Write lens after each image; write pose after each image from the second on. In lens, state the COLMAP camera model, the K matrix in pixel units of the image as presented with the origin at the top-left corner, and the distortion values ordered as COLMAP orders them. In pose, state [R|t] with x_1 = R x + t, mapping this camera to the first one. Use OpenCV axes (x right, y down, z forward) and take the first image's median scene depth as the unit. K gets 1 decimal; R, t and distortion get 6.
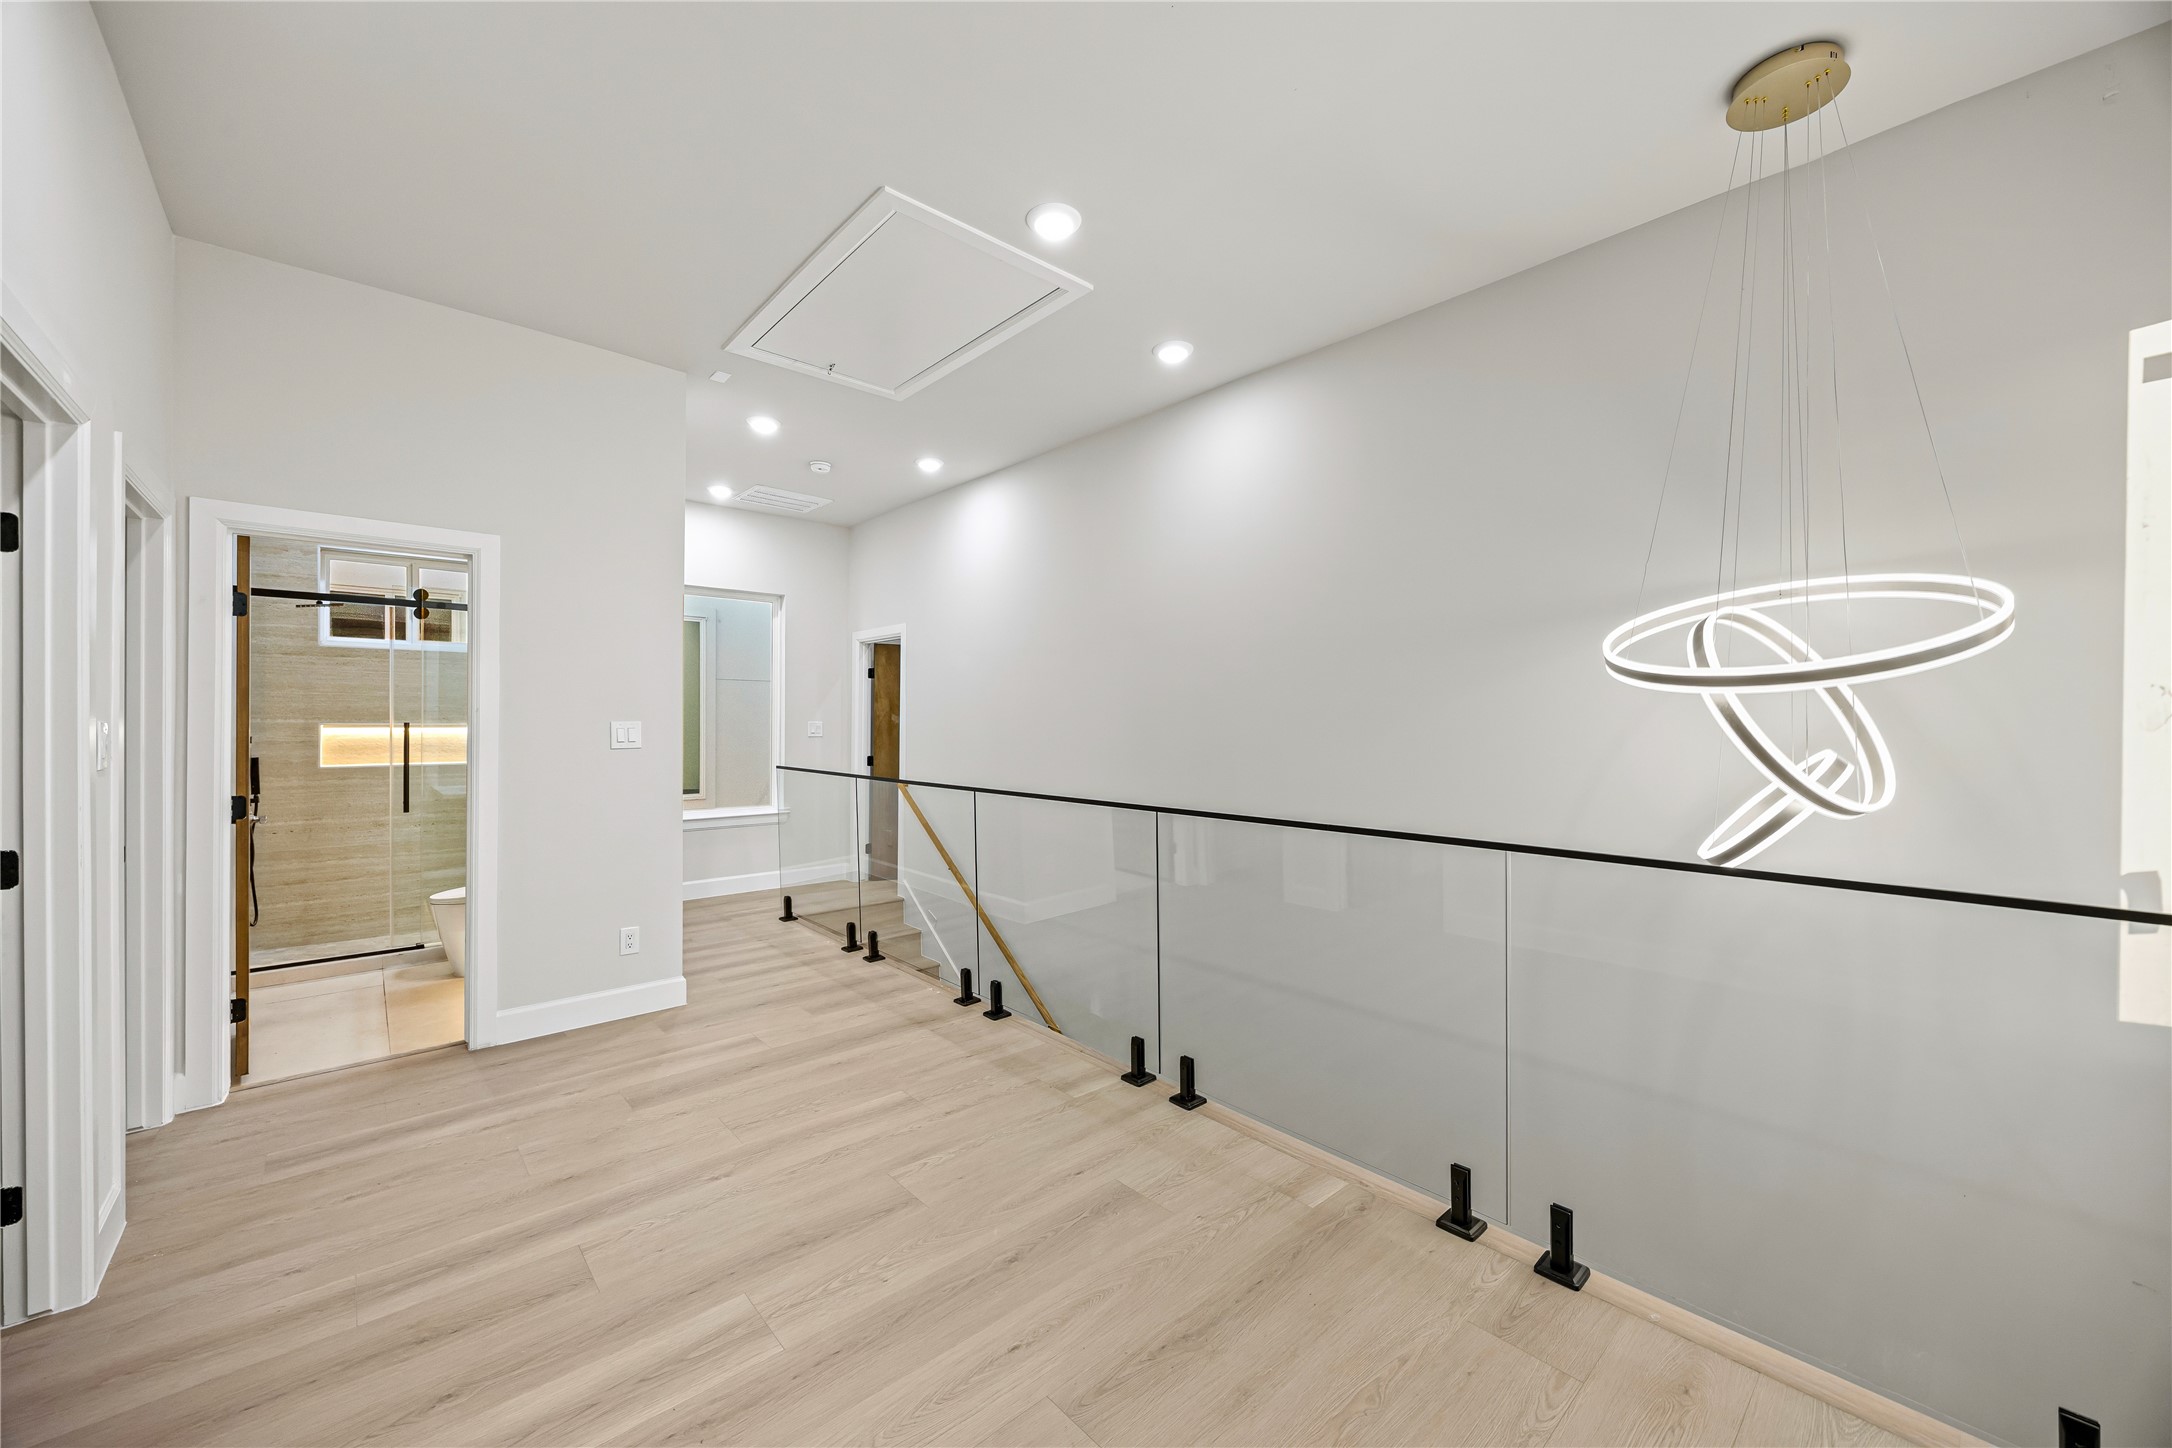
lens RADIAL K [[819.3, 0, 1086.0], [0, 819.3, 724.0], [0, 0, 1]] dist [-0.004370, -0.000065]
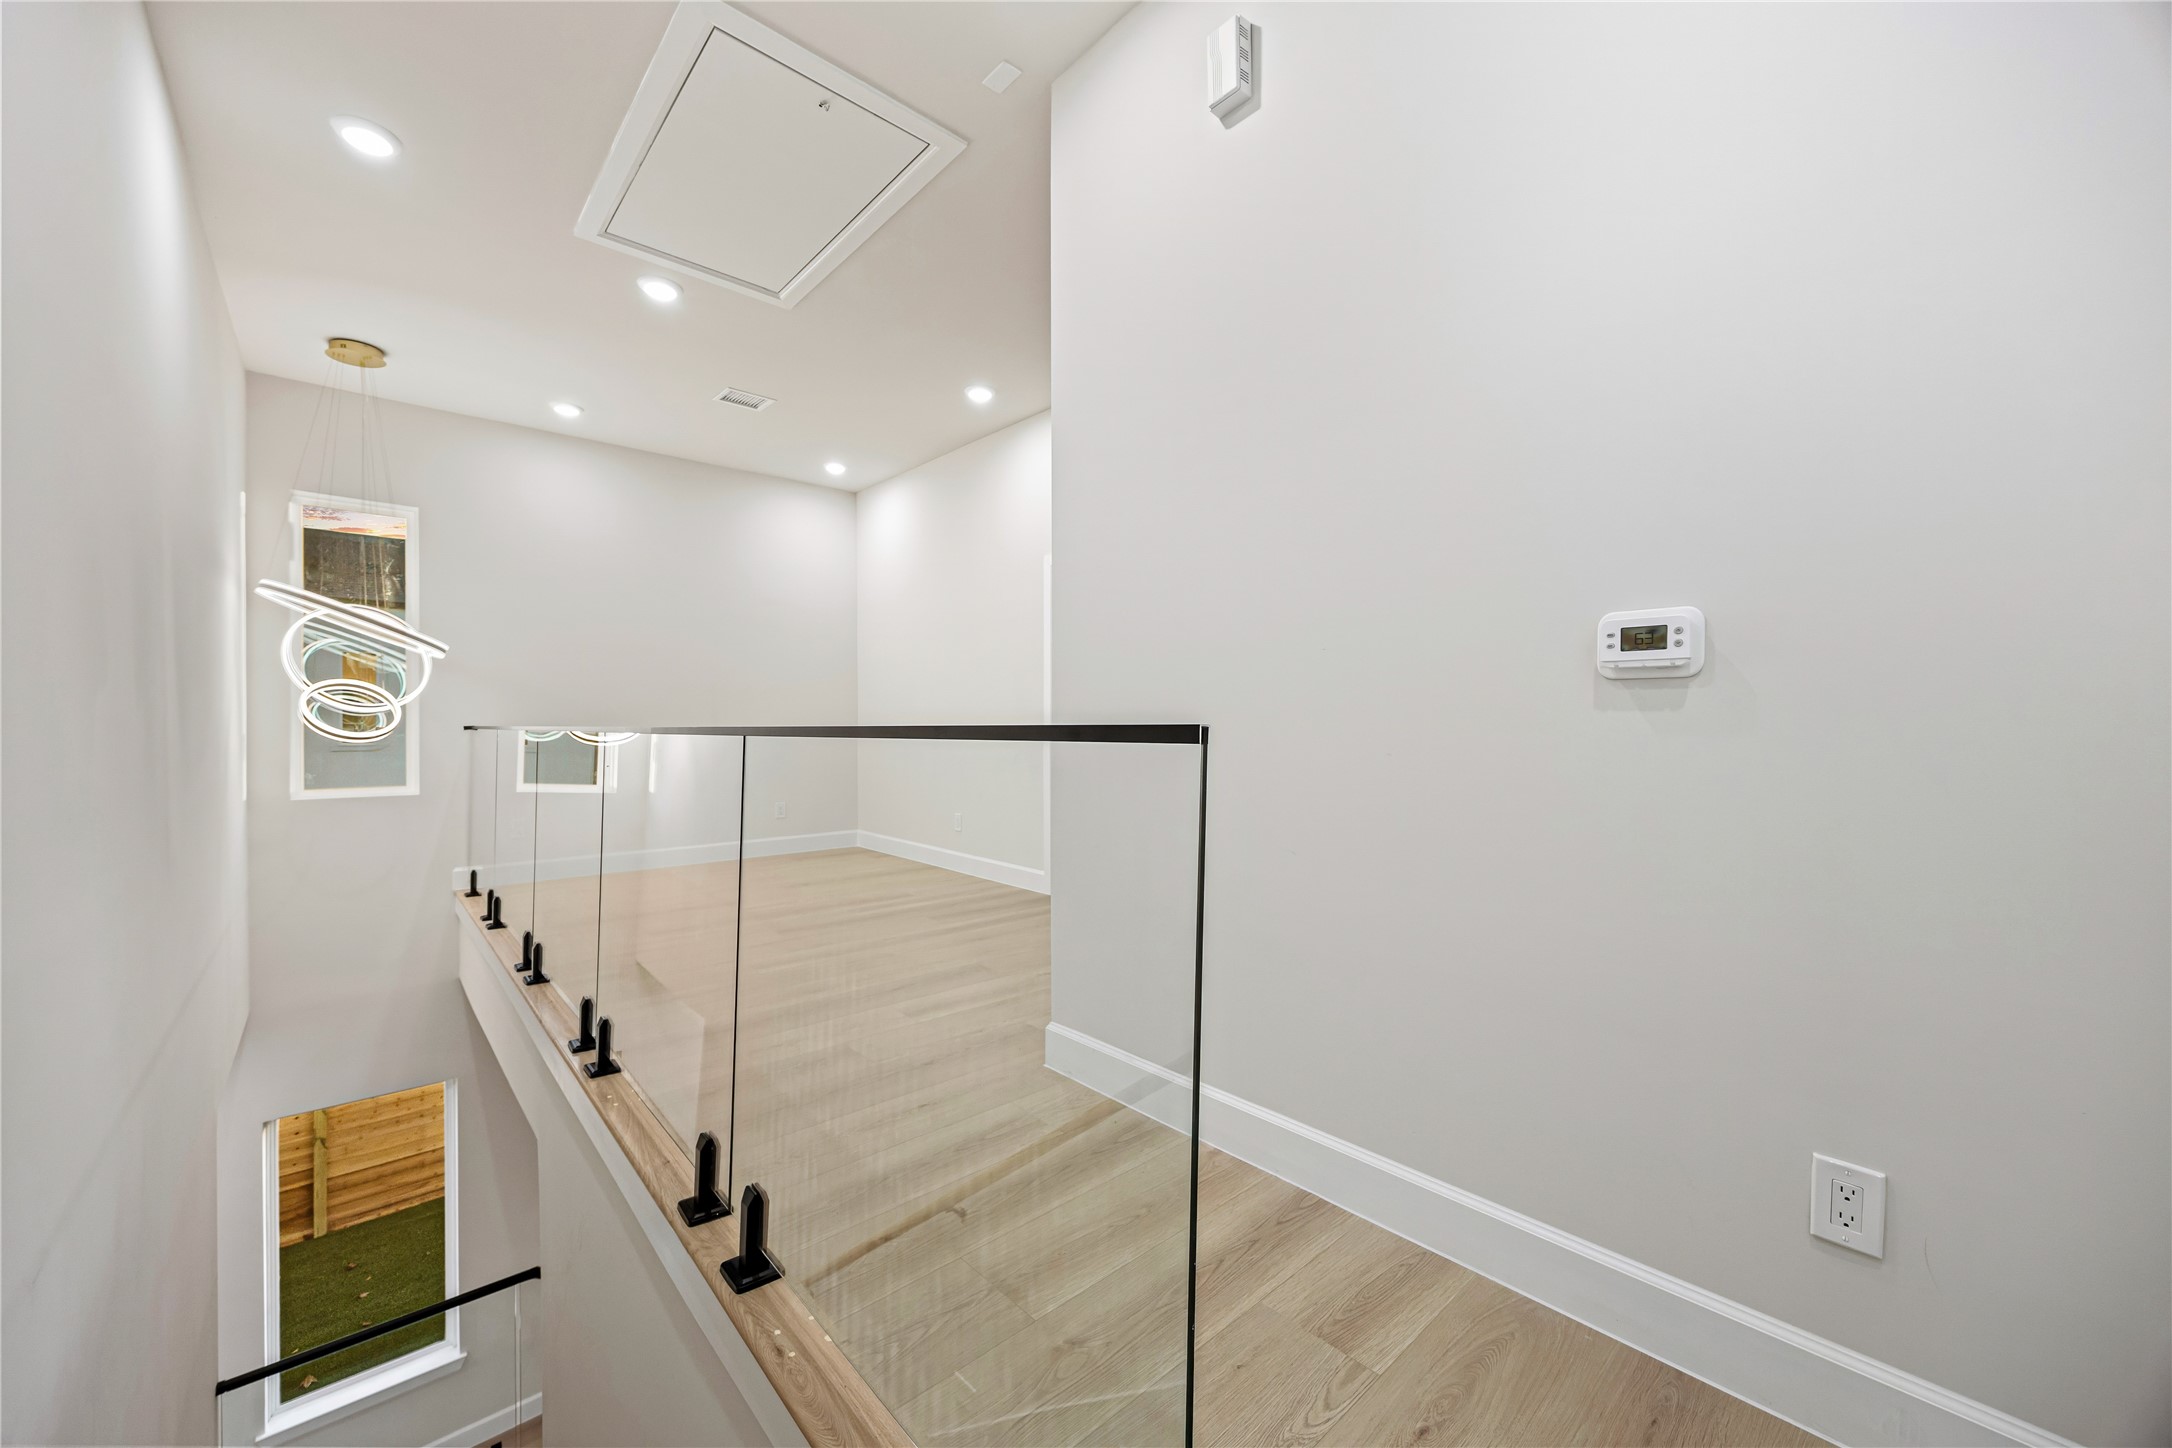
lens RADIAL K [[819.3, 0, 1086.0], [0, 819.3, 724.0], [0, 0, 1]] dist [-0.004370, -0.000065]
pose [[-0.999971, -0.005876, -0.004851, -0.591205], [-0.005898, 0.999973, 0.004484, 0.076529], [0.004824, 0.004513, -0.999978, 1.889201]]
